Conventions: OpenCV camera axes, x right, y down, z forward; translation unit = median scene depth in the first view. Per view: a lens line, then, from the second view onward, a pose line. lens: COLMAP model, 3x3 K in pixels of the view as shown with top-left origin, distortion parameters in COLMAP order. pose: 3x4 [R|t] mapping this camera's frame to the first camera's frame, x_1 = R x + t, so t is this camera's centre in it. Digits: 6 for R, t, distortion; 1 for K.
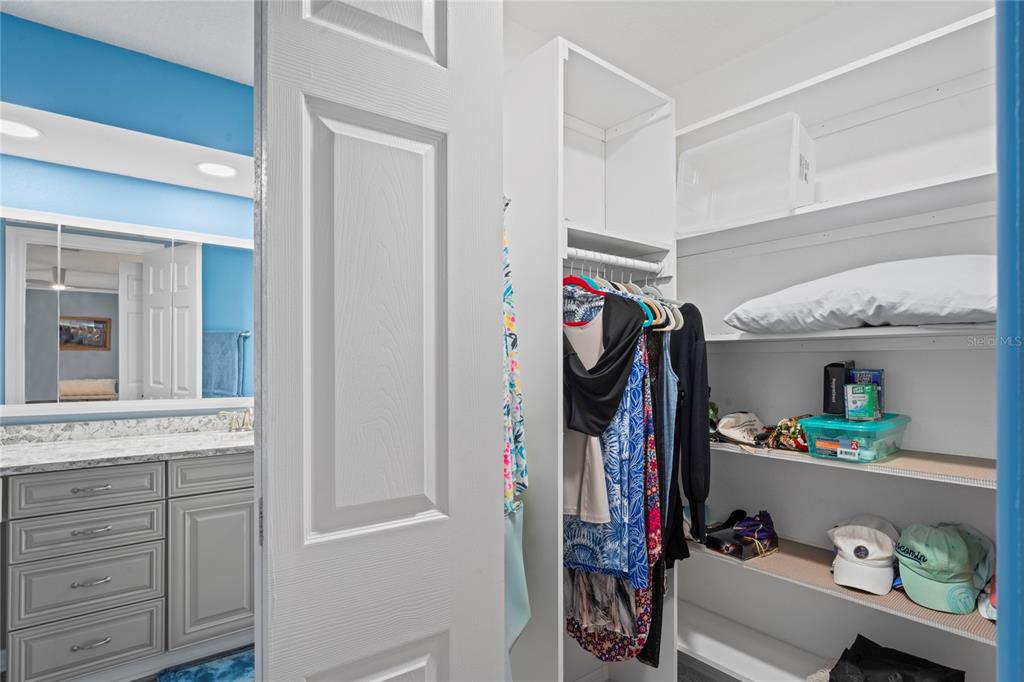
lens RADIAL K [[531.8, 0, 508.4], [0, 531.8, 337.9], [0, 0, 1]] dist [-0.004332, 0.003036]
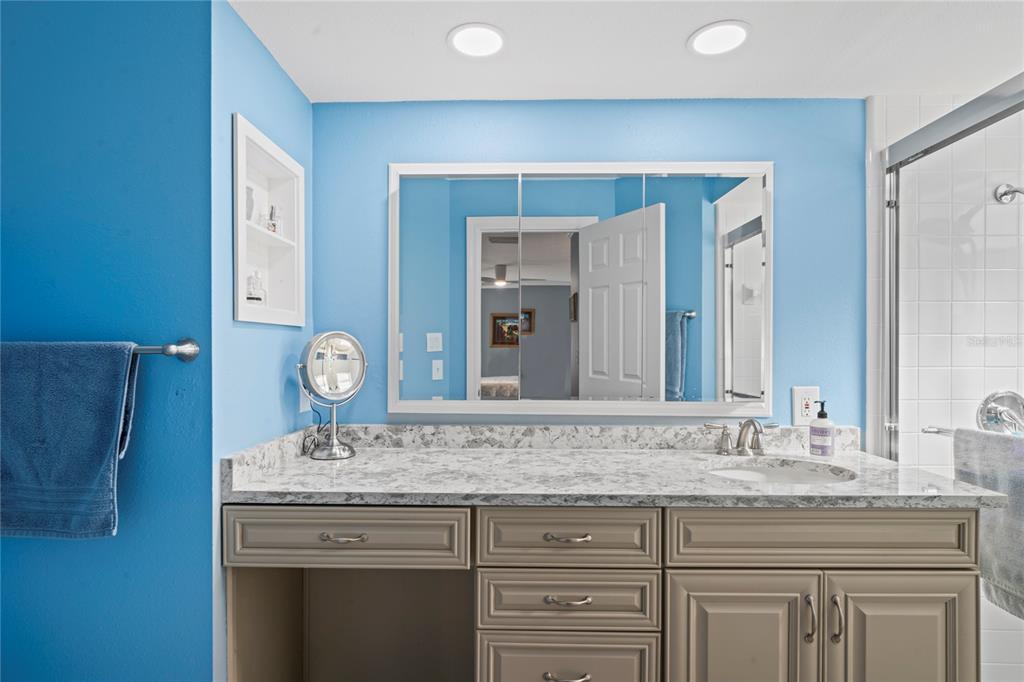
lens RADIAL K [[531.8, 0, 508.4], [0, 531.8, 337.9], [0, 0, 1]] dist [-0.004332, 0.003036]
pose [[0.782482, -0.003966, -0.622661, -0.391418], [0.015210, 0.999803, 0.012746, 0.025142], [0.622488, -0.019444, 0.782388, 0.402552]]
